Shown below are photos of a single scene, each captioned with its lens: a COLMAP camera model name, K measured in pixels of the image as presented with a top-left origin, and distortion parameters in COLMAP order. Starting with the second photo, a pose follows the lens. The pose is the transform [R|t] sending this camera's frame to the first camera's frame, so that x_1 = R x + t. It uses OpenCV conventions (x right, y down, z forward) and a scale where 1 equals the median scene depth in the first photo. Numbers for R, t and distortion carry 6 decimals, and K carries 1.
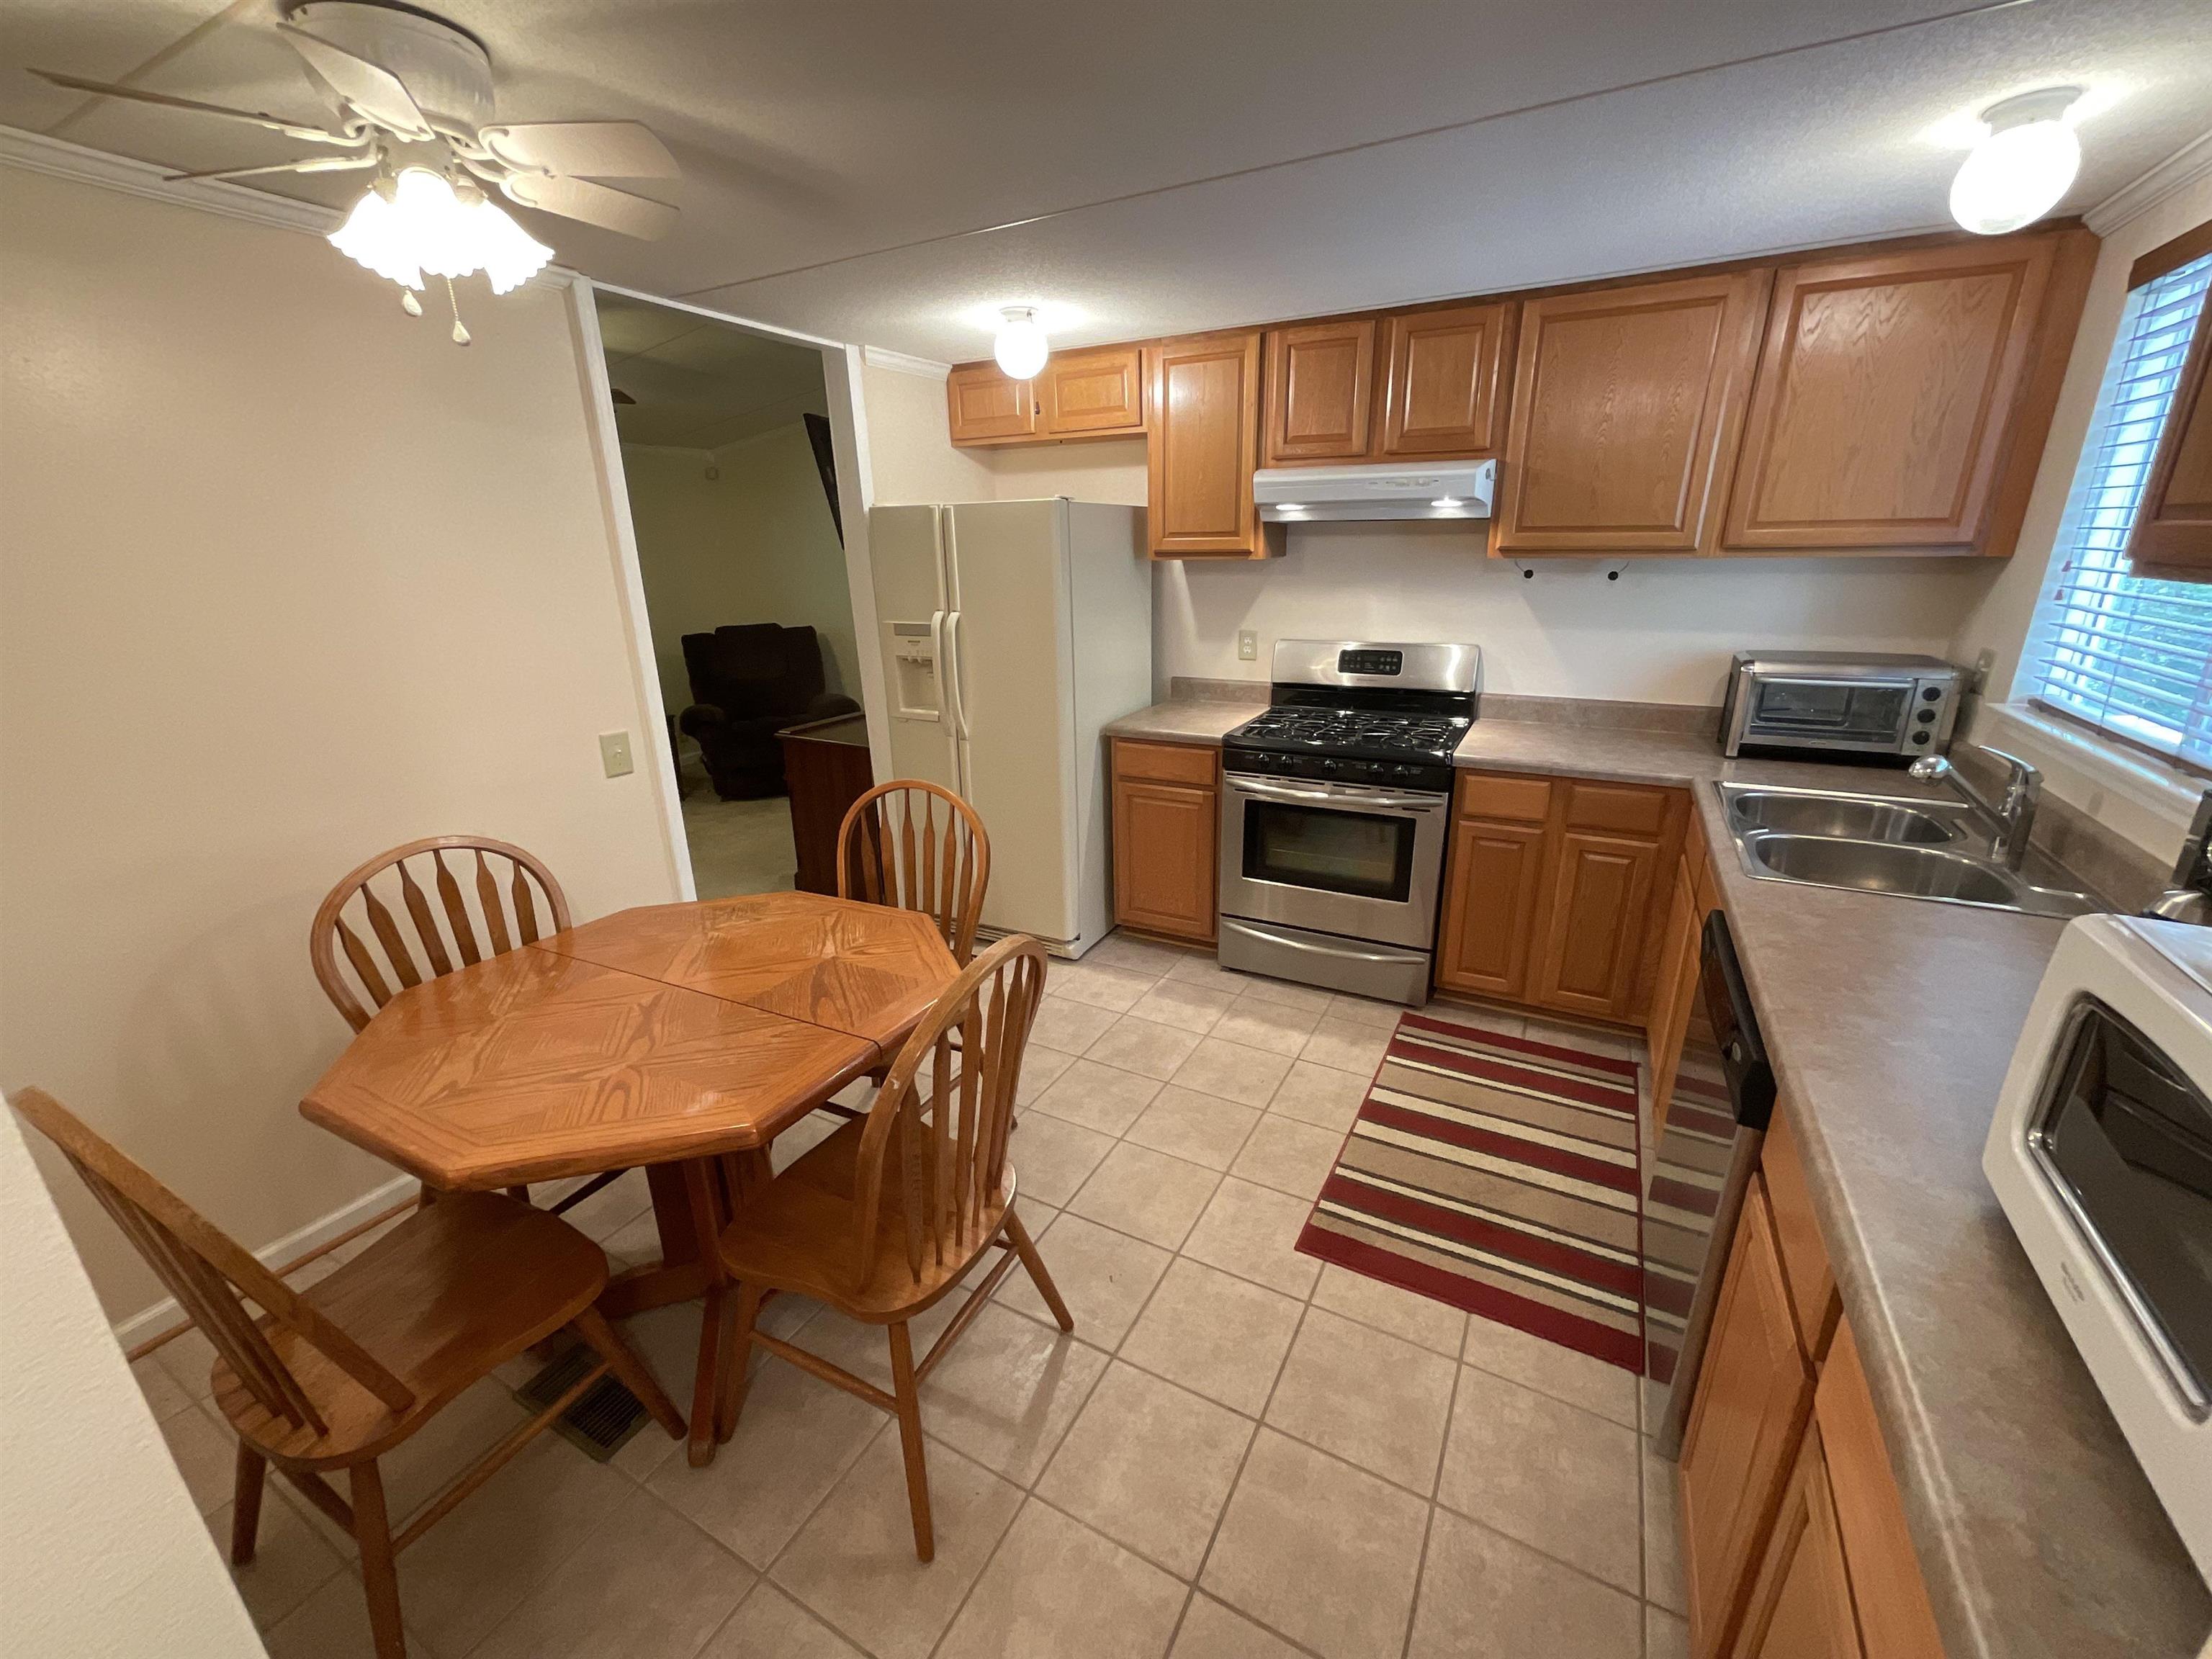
lens RADIAL K [[893.3, 0, 1106.0], [0, 893.3, 829.5], [0, 0, 1]] dist [-0.002476, -0.000248]
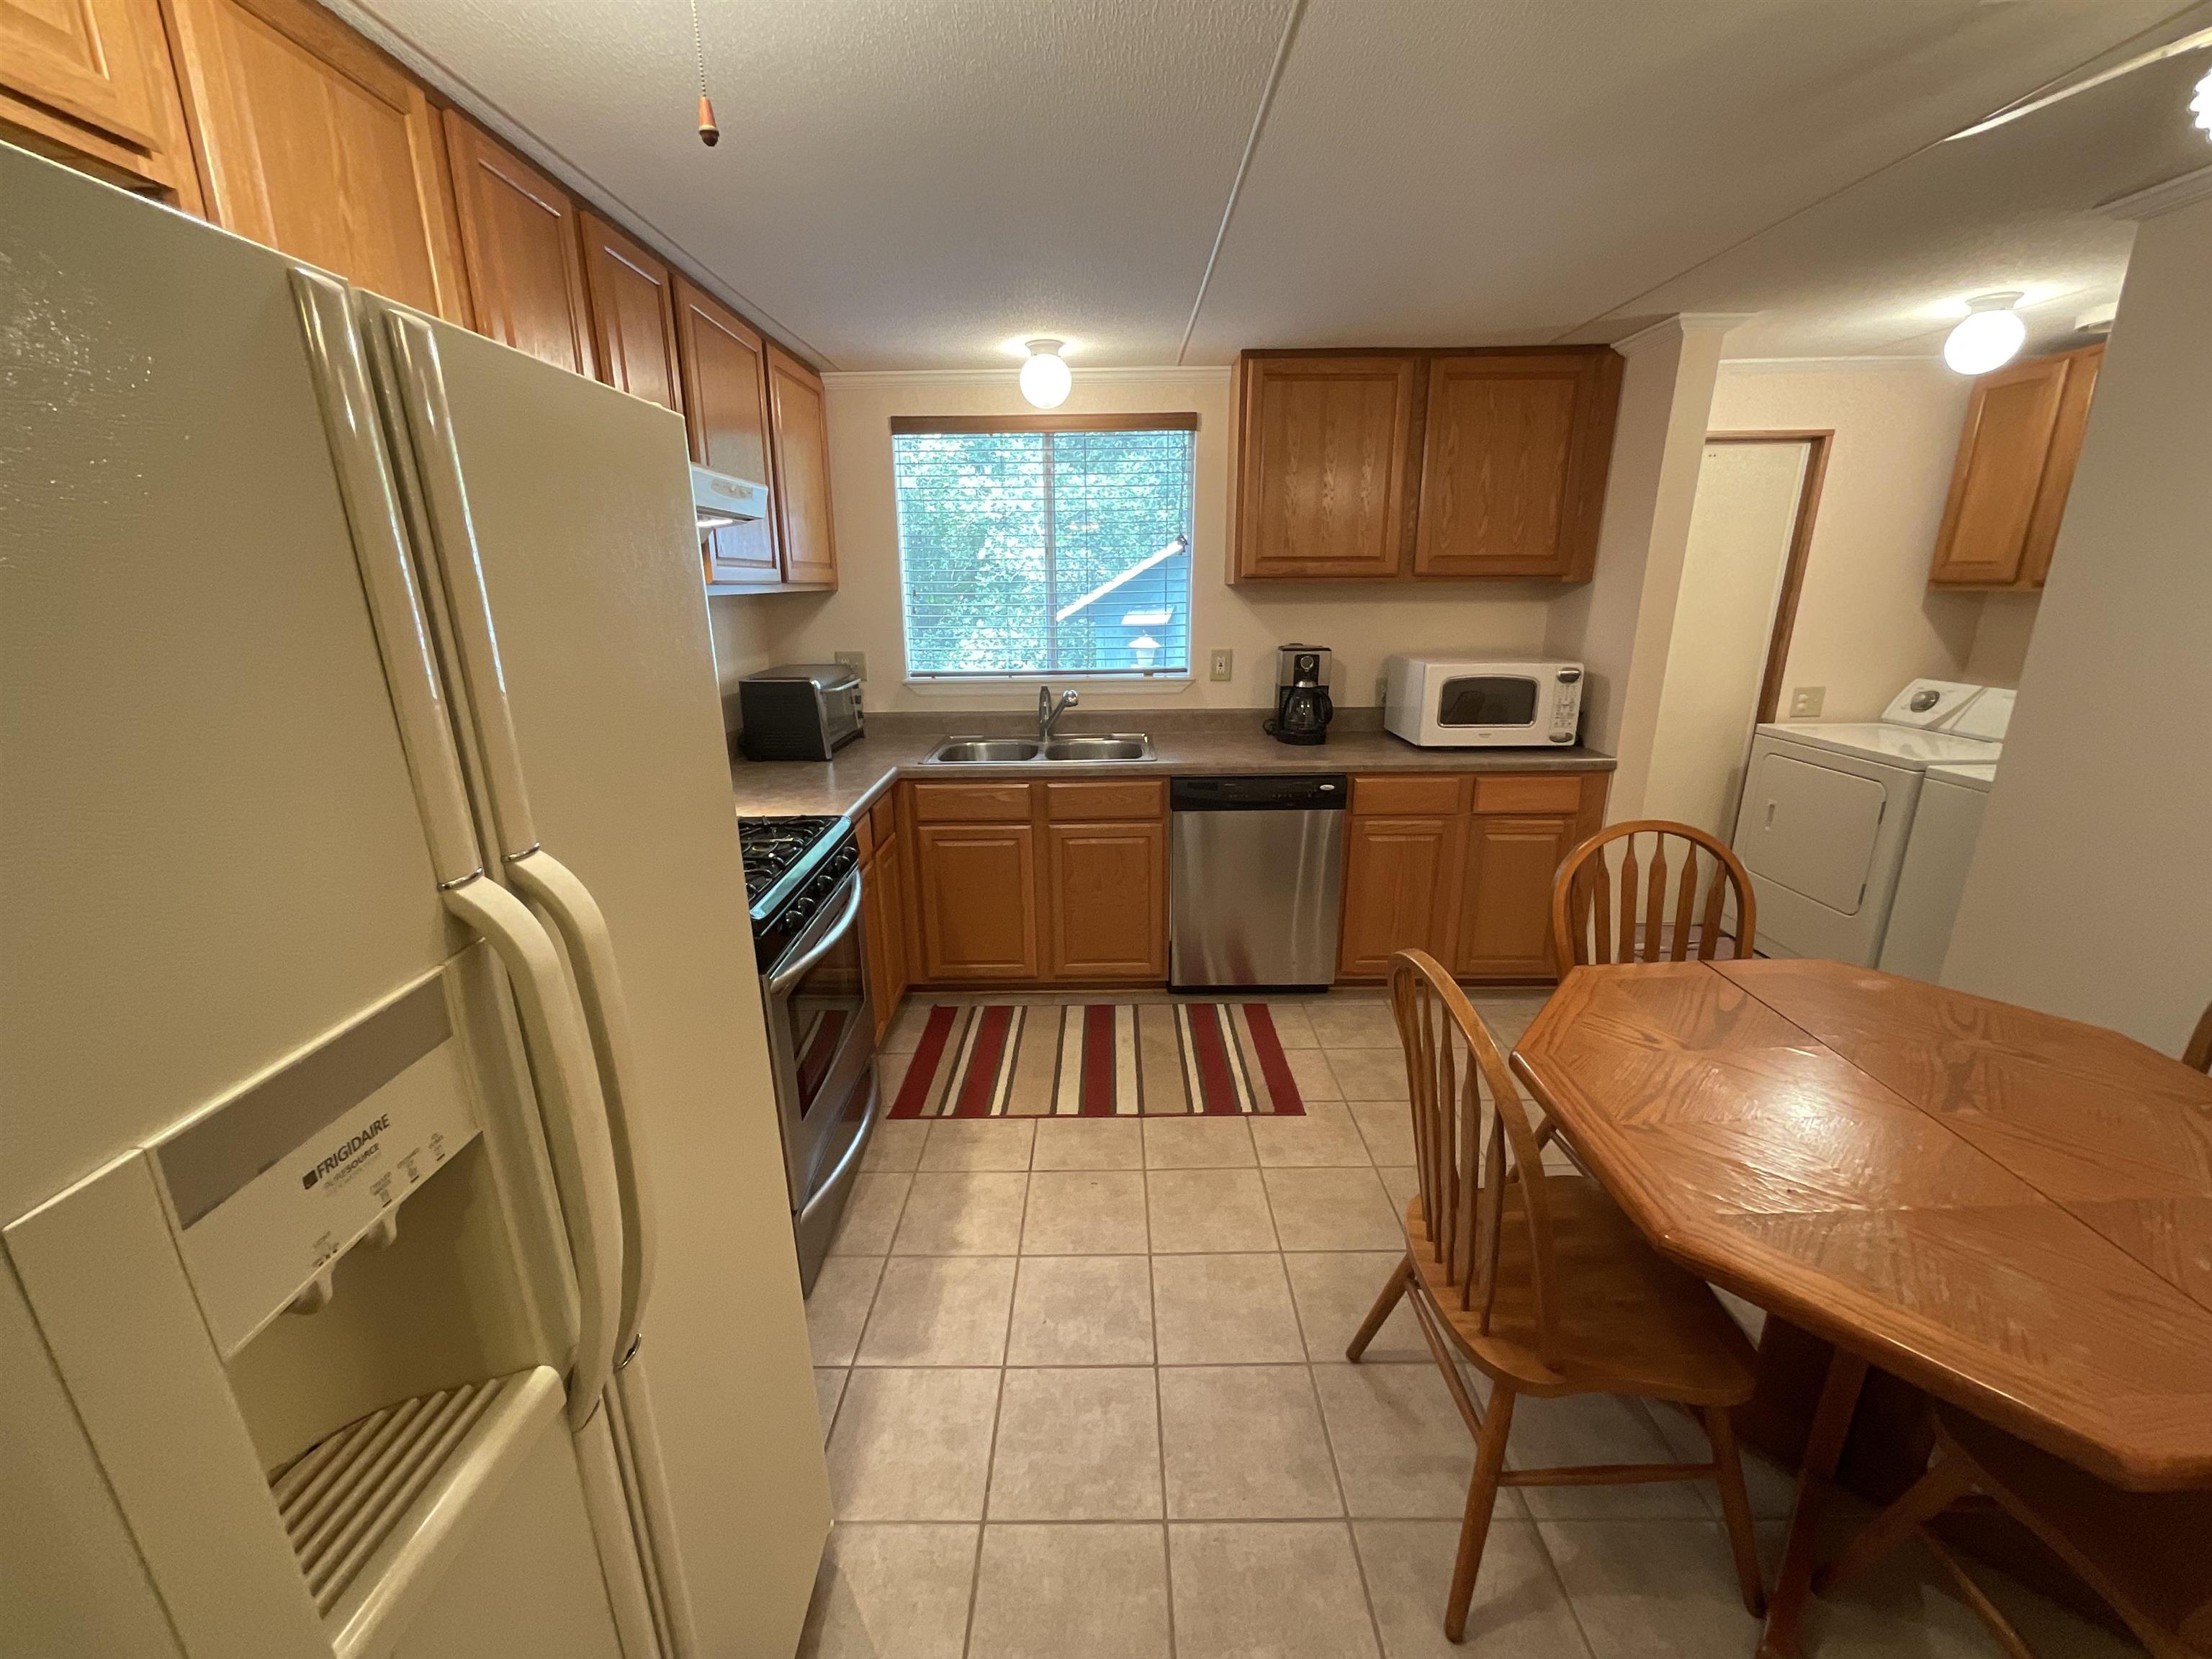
lens RADIAL K [[886.6, 0, 1108.9], [0, 886.6, 832.7], [0, 0, 1]] dist [-0.001018, 0.000512]
pose [[-0.478018, -0.221922, 0.849853, -0.443361], [0.288513, 0.874199, 0.390560, -0.315206], [-0.829614, 0.431888, -0.353855, 1.045984]]
